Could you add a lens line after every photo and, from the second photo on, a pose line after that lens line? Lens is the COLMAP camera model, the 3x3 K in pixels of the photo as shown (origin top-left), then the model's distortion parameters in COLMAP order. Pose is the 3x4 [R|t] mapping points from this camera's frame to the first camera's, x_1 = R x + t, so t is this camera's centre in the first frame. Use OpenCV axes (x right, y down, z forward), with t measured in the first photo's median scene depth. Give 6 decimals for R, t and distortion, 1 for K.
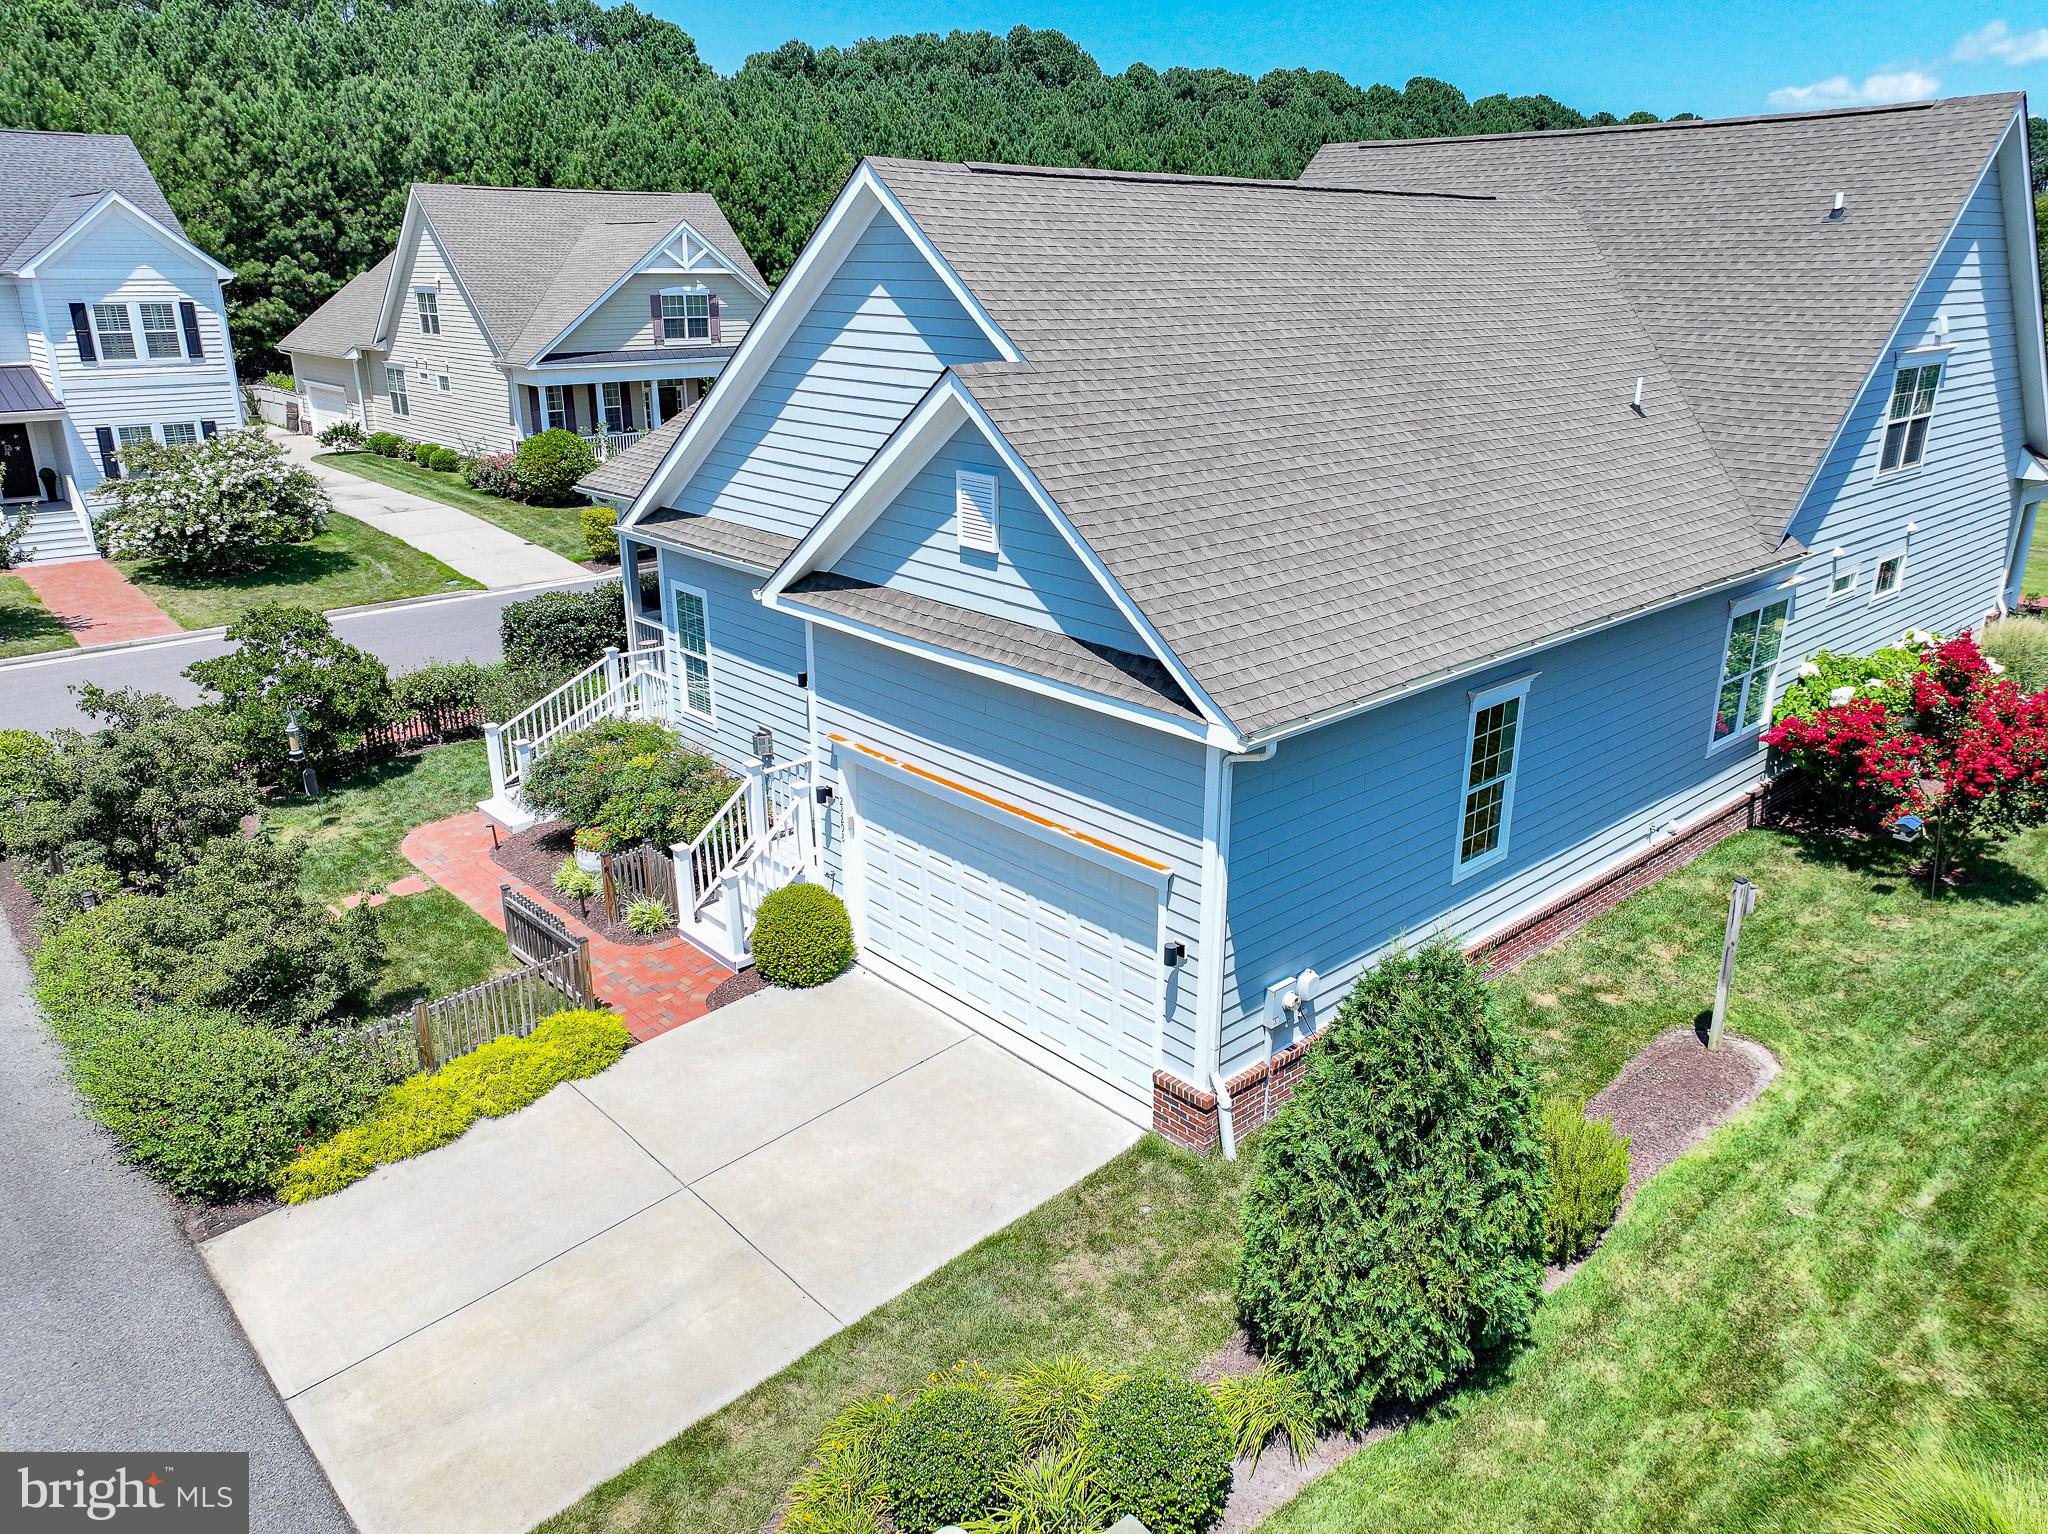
lens RADIAL K [[1433.3, 0, 1030.0], [0, 1433.3, 758.3], [0, 0, 1]] dist [-0.005462, 0.021326]
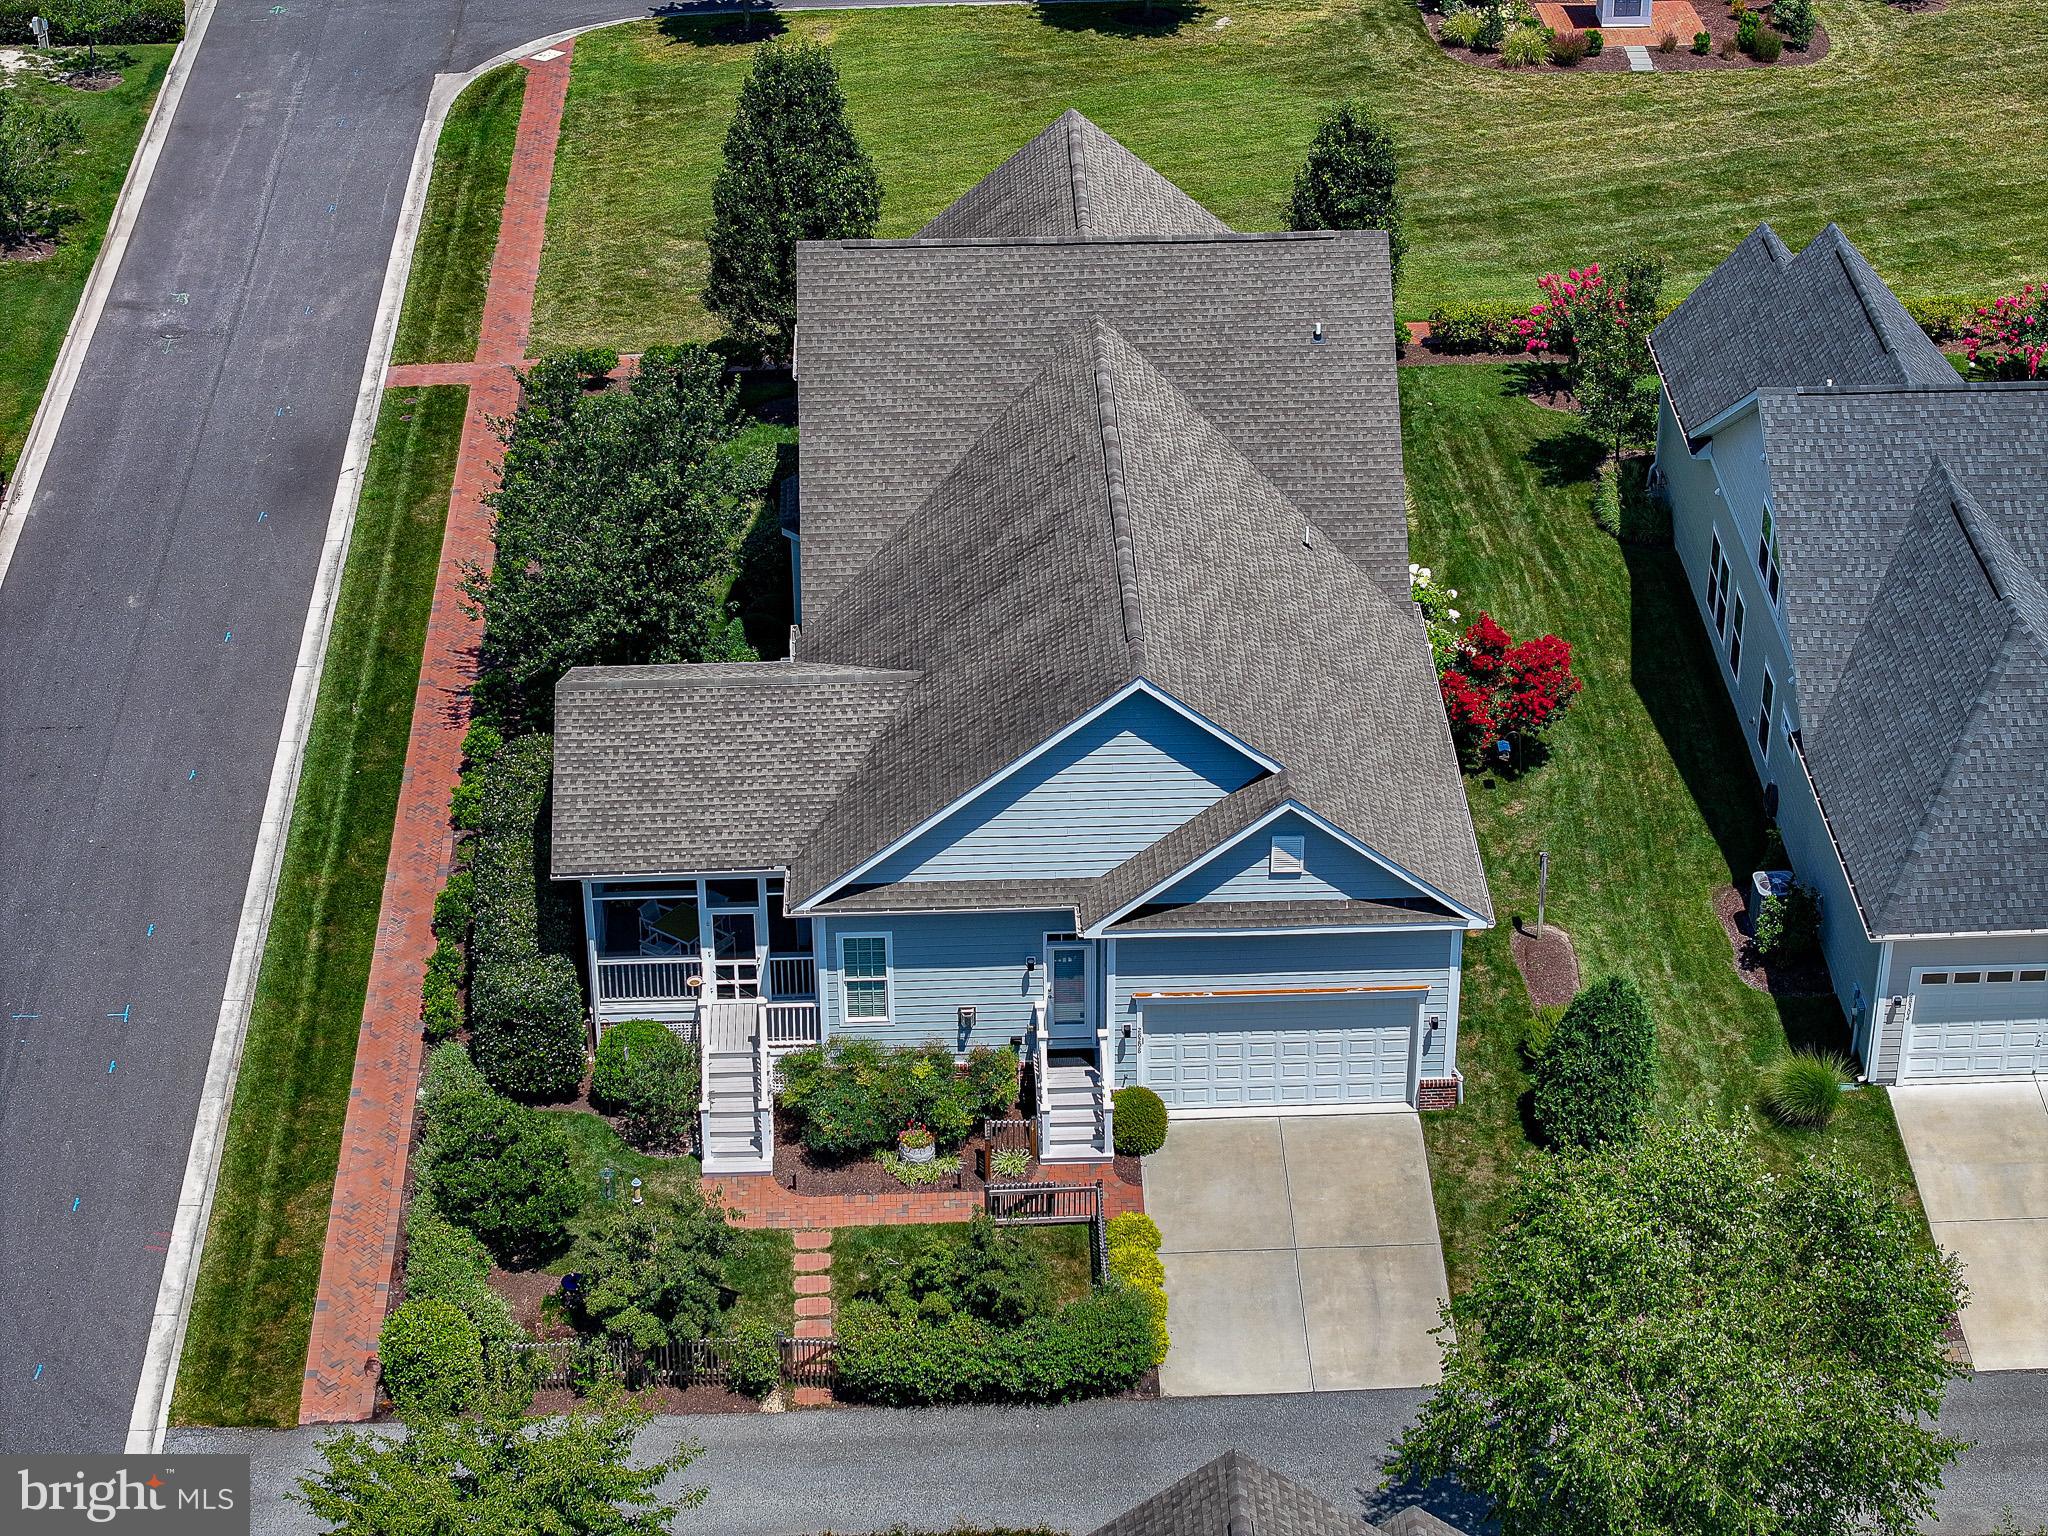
lens RADIAL K [[4057.9, 0, 1032.5], [0, 4057.9, 773.3], [0, 0, 1]] dist [-0.066078, 0.000000]
pose [[0.643090, -0.405166, 0.649828, -2.935979], [0.255353, 0.913461, 0.316834, -1.637772], [-0.721963, -0.037817, 0.690898, -1.923442]]
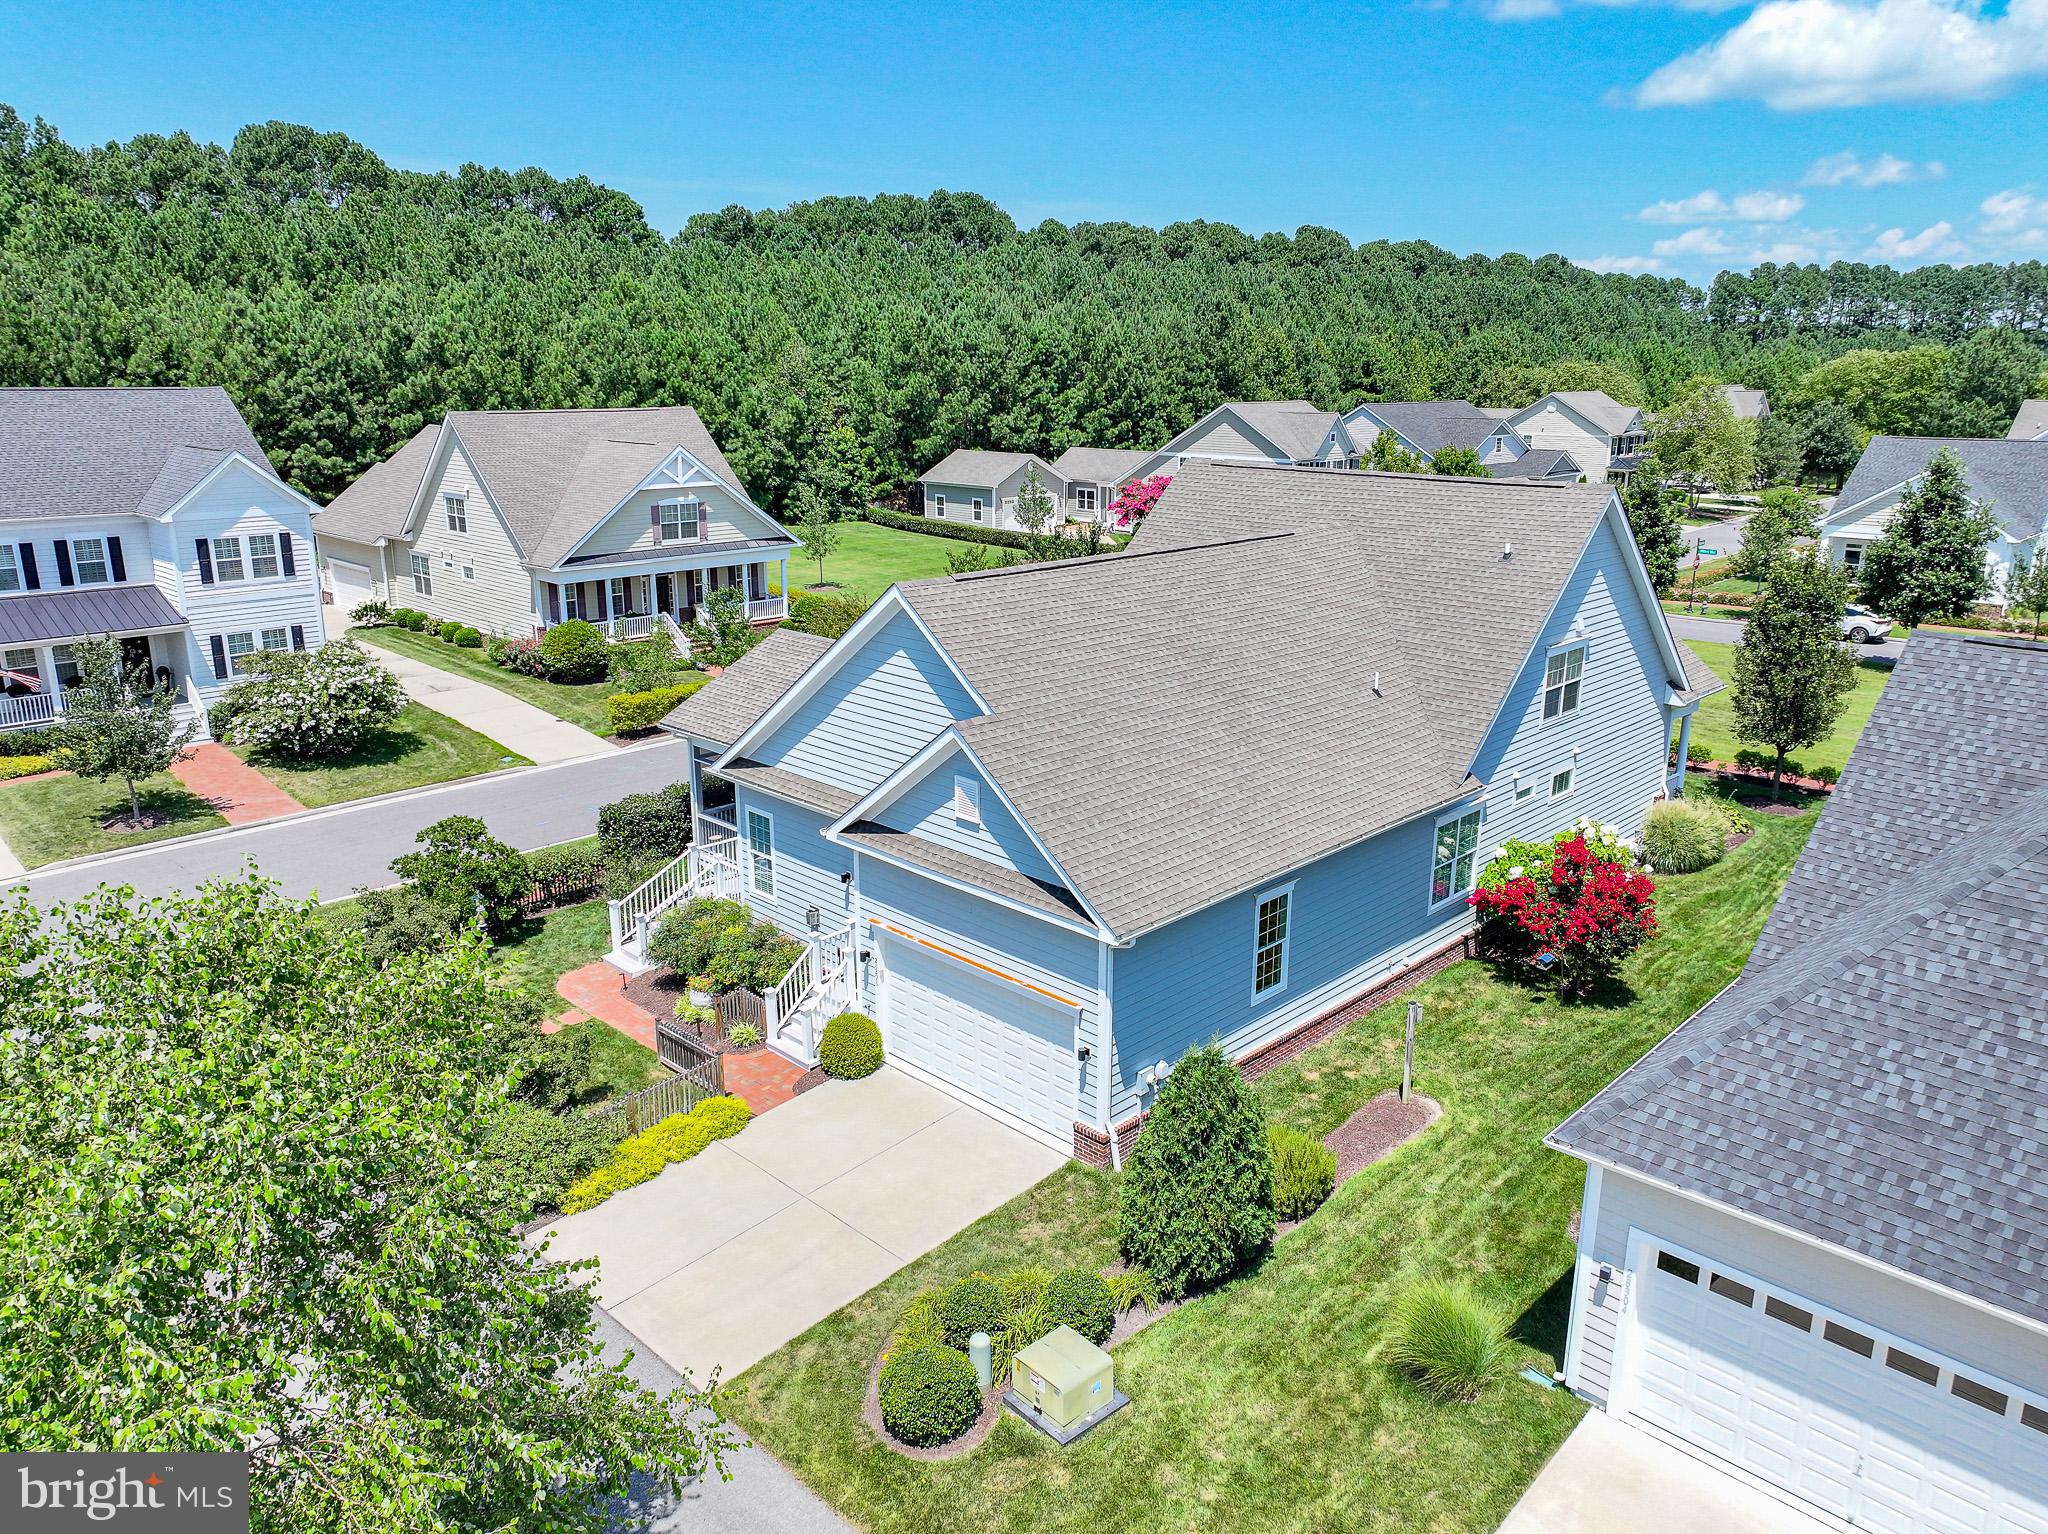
lens RADIAL K [[1433.3, 0, 1027.3], [0, 1433.3, 757.5], [0, 0, 1]] dist [-0.005462, 0.021326]
pose [[0.998504, -0.011921, 0.053356, -0.046254], [0.015282, 0.997894, -0.063044, -0.092496], [-0.052492, 0.063765, 0.996583, -0.612288]]
